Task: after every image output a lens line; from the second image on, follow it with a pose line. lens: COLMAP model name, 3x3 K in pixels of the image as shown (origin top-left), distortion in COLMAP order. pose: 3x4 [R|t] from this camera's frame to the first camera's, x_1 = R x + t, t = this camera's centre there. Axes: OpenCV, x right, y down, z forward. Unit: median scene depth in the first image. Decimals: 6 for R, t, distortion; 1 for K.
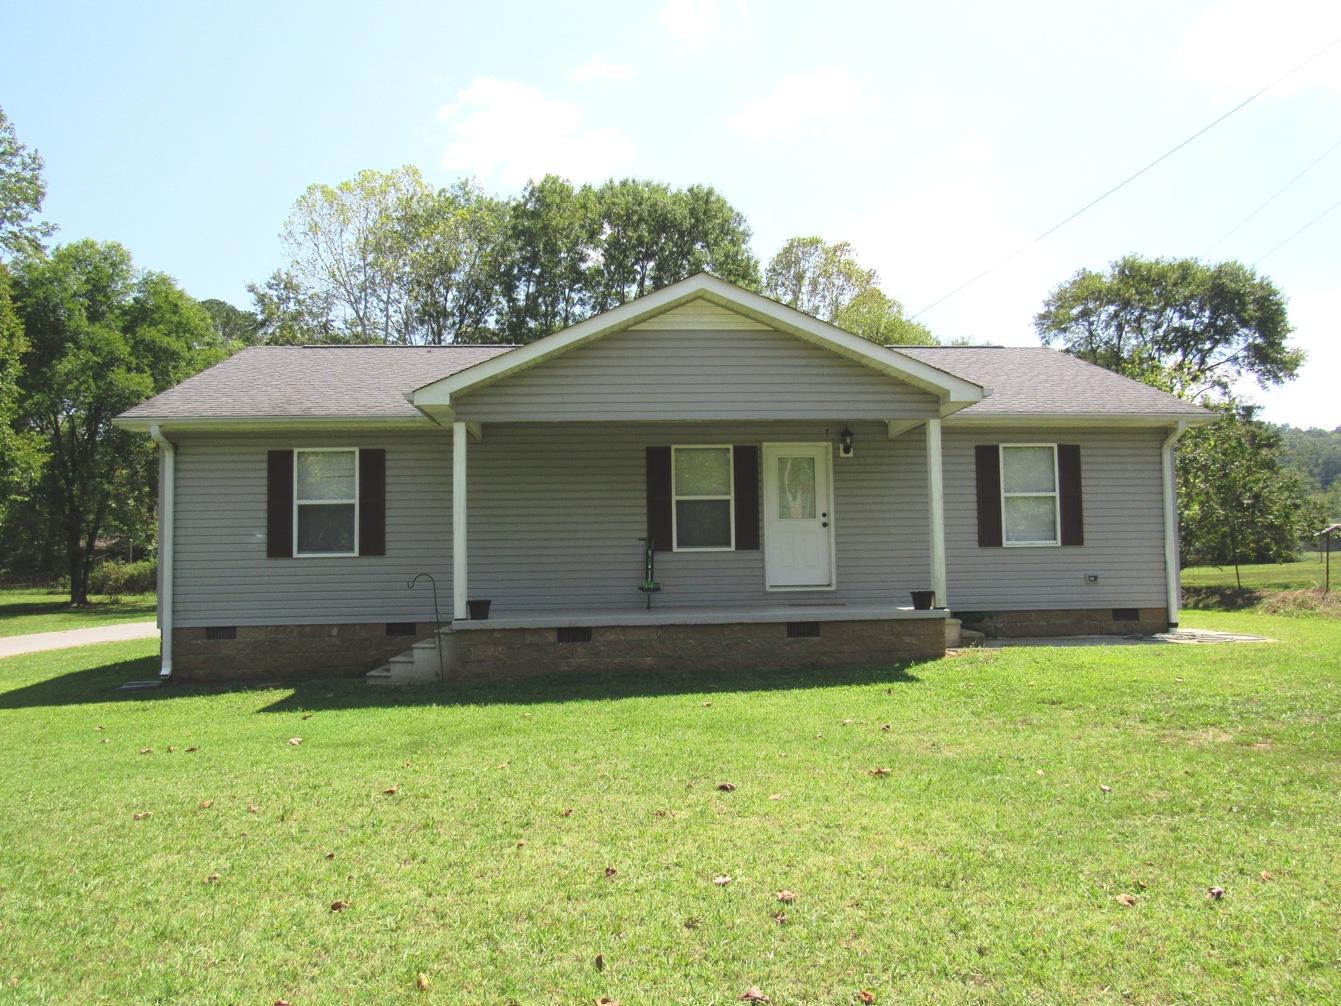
lens RADIAL K [[994.0, 0, 670.5], [0, 994.0, 503.0], [0, 0, 1]] dist [-0.033393, -0.003459]
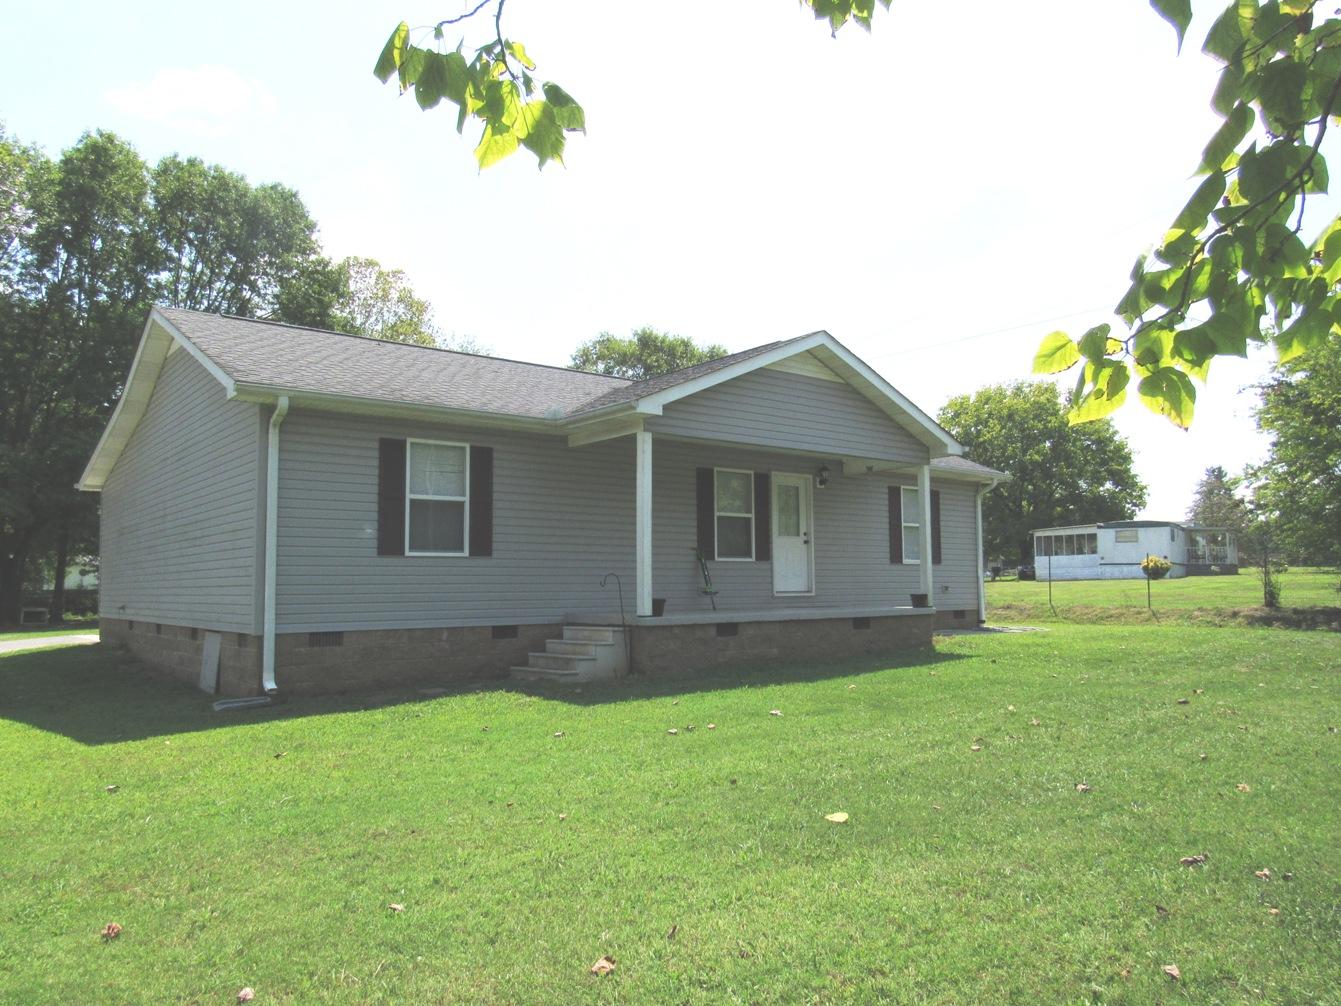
lens RADIAL K [[994.0, 0, 670.5], [0, 994.0, 503.0], [0, 0, 1]] dist [-0.033393, -0.003459]
pose [[0.813730, 0.059552, 0.578184, -0.713922], [-0.040491, 0.998129, -0.045818, 0.038082], [-0.579830, 0.013872, 0.814619, 0.101391]]
